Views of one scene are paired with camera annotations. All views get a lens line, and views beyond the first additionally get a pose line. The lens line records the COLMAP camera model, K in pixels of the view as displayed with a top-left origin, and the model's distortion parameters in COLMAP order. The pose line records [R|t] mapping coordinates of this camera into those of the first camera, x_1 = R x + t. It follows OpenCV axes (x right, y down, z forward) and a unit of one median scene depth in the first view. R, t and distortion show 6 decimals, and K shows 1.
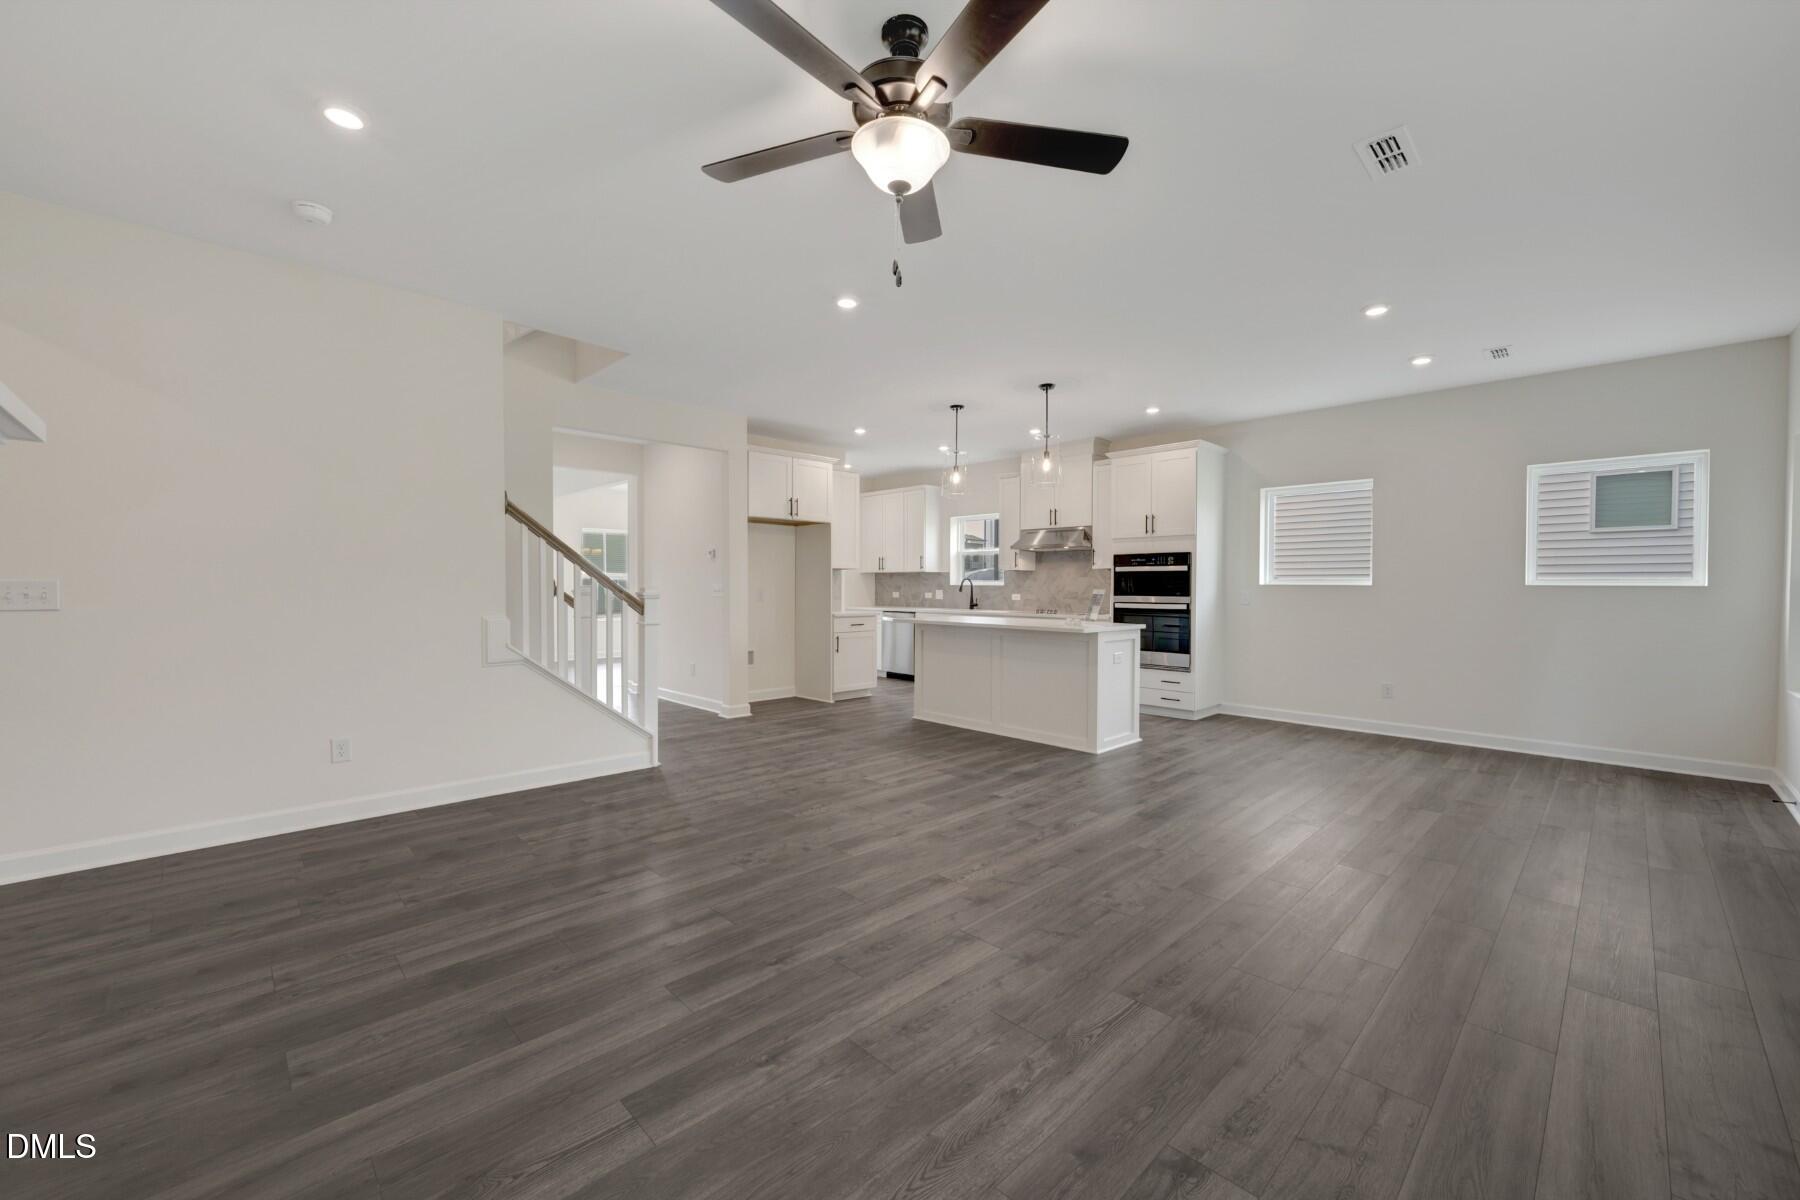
lens RADIAL K [[705.4, 0, 906.0], [0, 705.4, 599.3], [0, 0, 1]] dist [-0.001592, -0.000083]
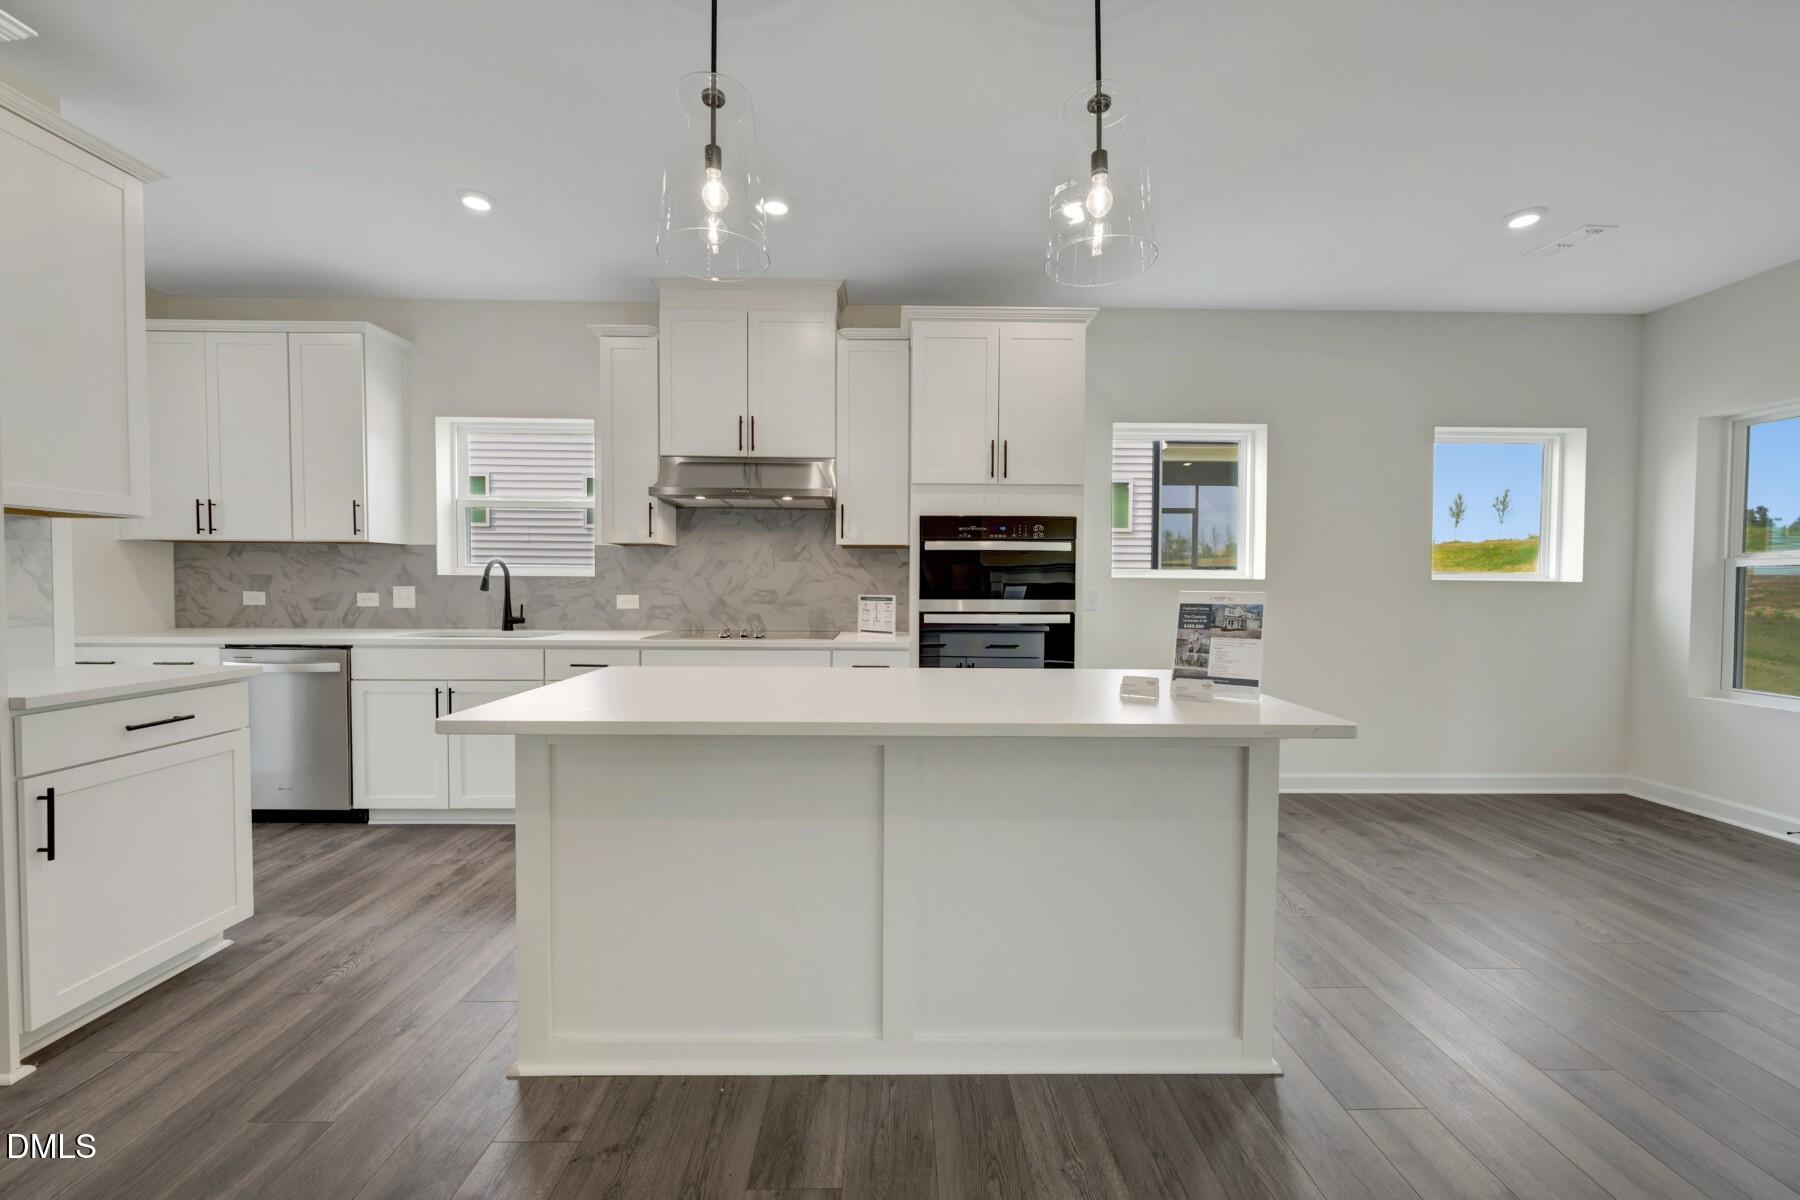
lens RADIAL K [[730.9, 0, 929.2], [0, 730.9, 586.5], [0, 0, 1]] dist [-0.002300, -0.000309]
pose [[0.686607, -0.005046, 0.727011, -0.075994], [0.009240, 0.999956, -0.001785, -0.013107], [-0.726970, 0.007943, 0.686624, 0.659323]]
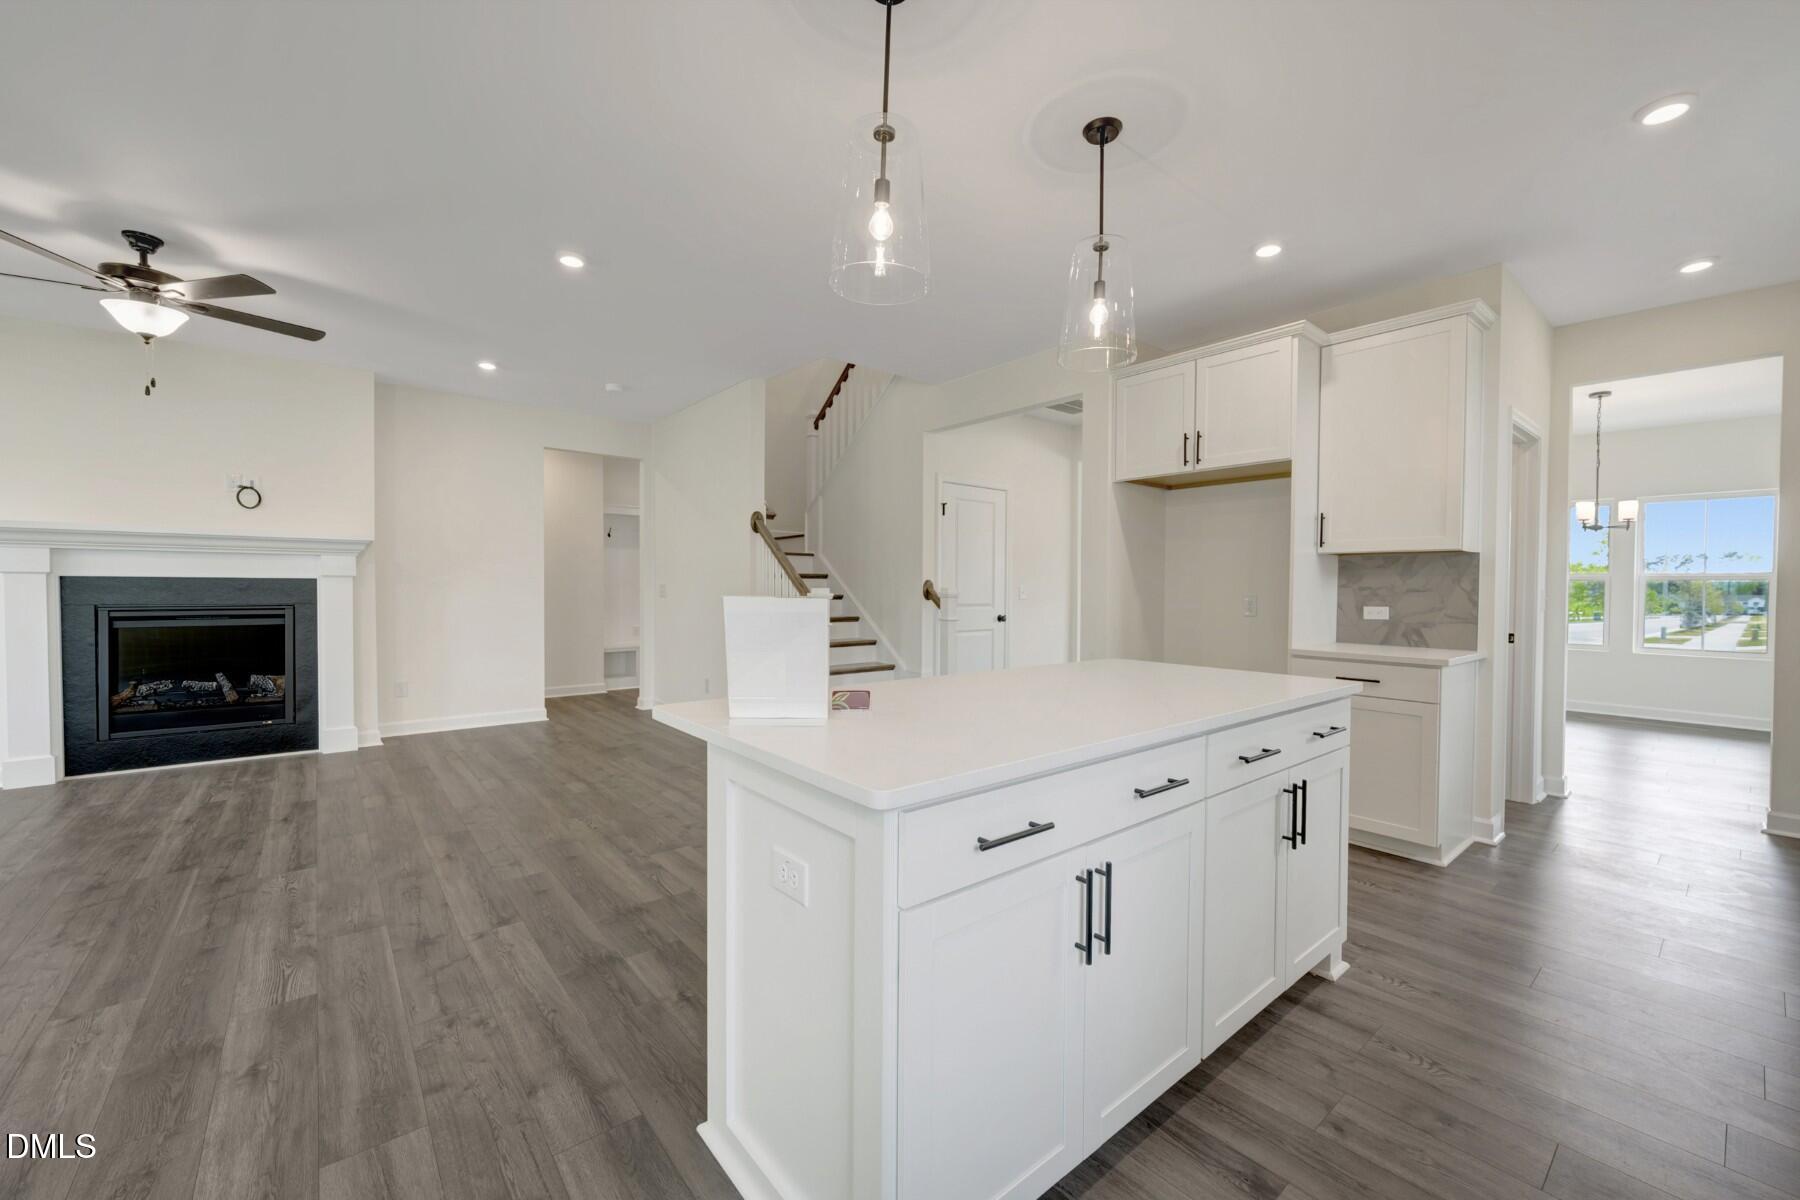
lens RADIAL K [[705.4, 0, 906.0], [0, 705.4, 599.3], [0, 0, 1]] dist [-0.001592, -0.000083]
pose [[-0.079648, 0.013970, -0.996725, 0.580762], [-0.026085, 0.999530, 0.016094, -0.020082], [0.996482, 0.027281, -0.079246, 1.134405]]
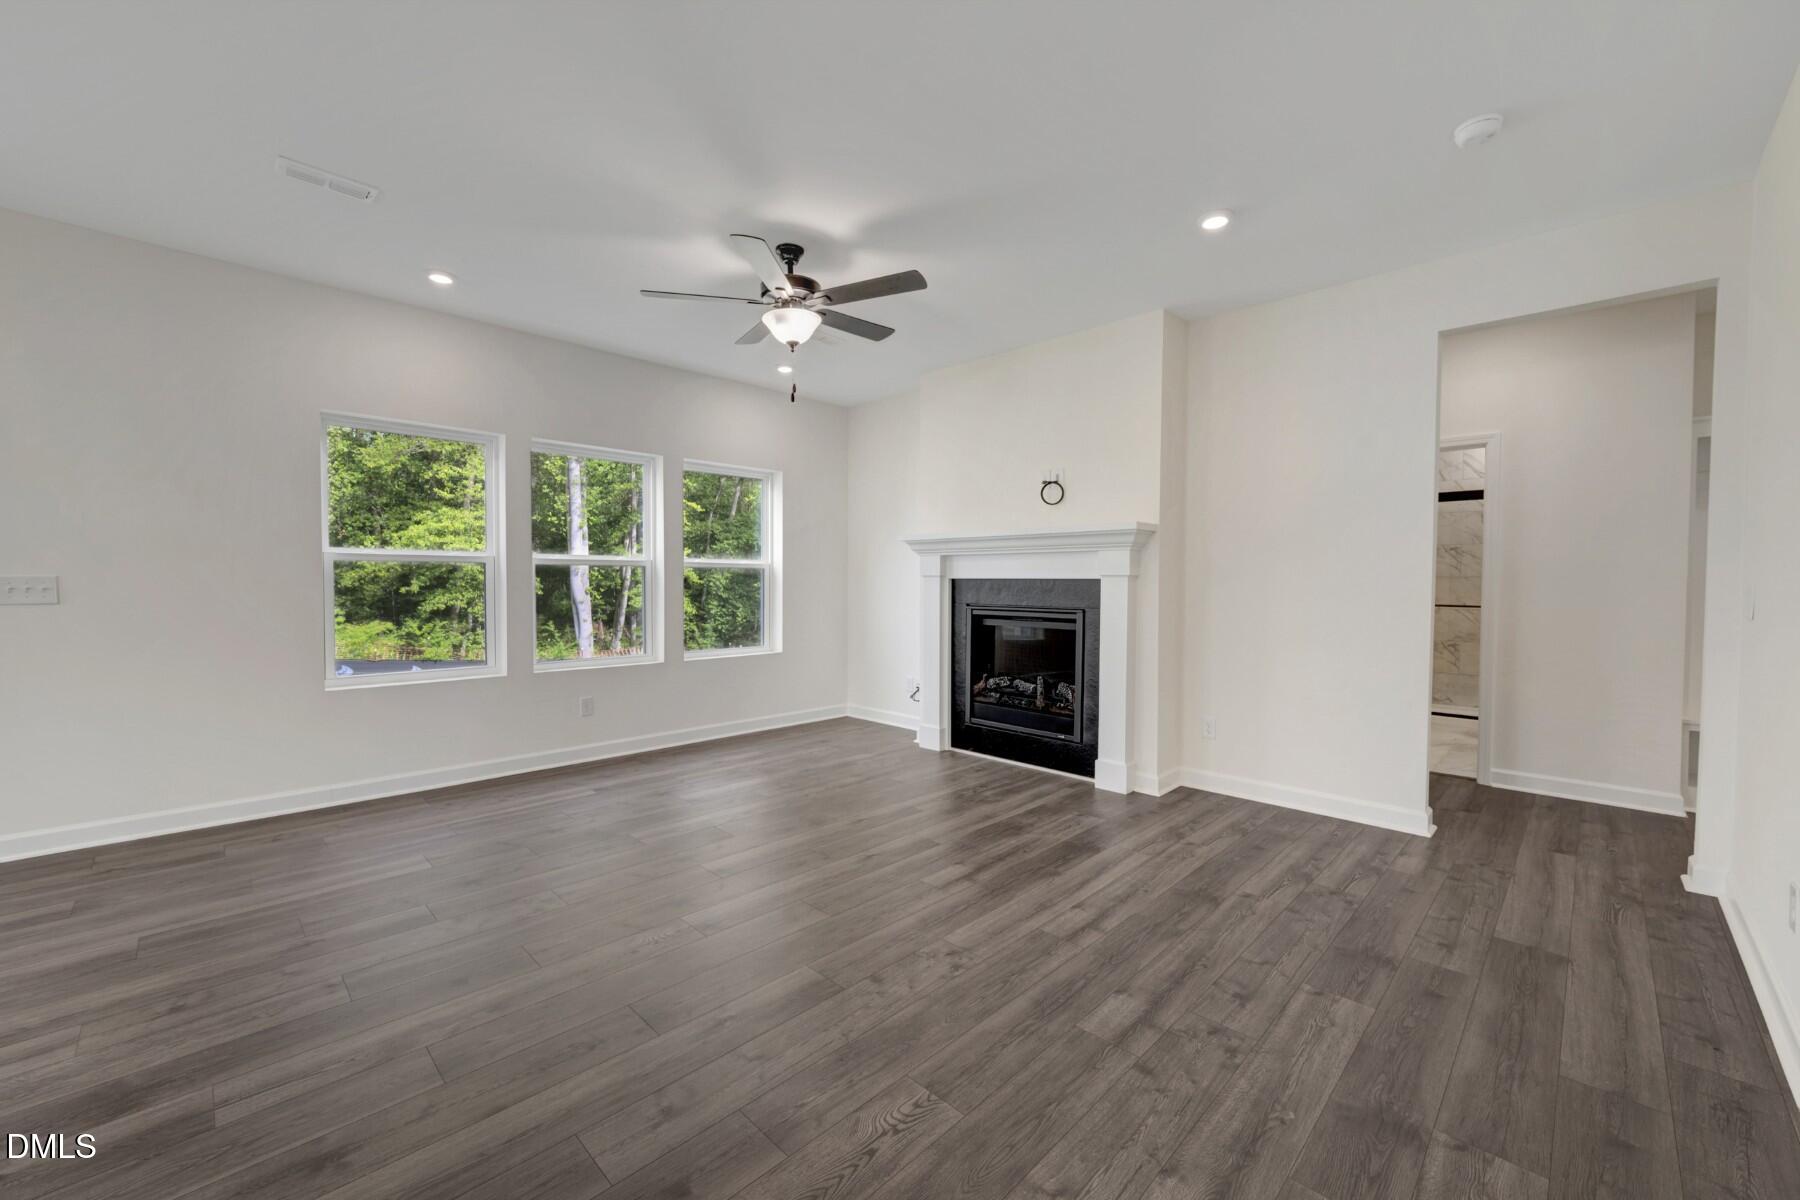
lens RADIAL K [[705.4, 0, 906.0], [0, 705.4, 599.3], [0, 0, 1]] dist [-0.001592, -0.000083]
pose [[-0.999740, -0.008894, -0.020981, -0.098188], [-0.009743, 0.999124, 0.040686, -0.019033], [0.020601, 0.040880, -0.998952, 1.064857]]
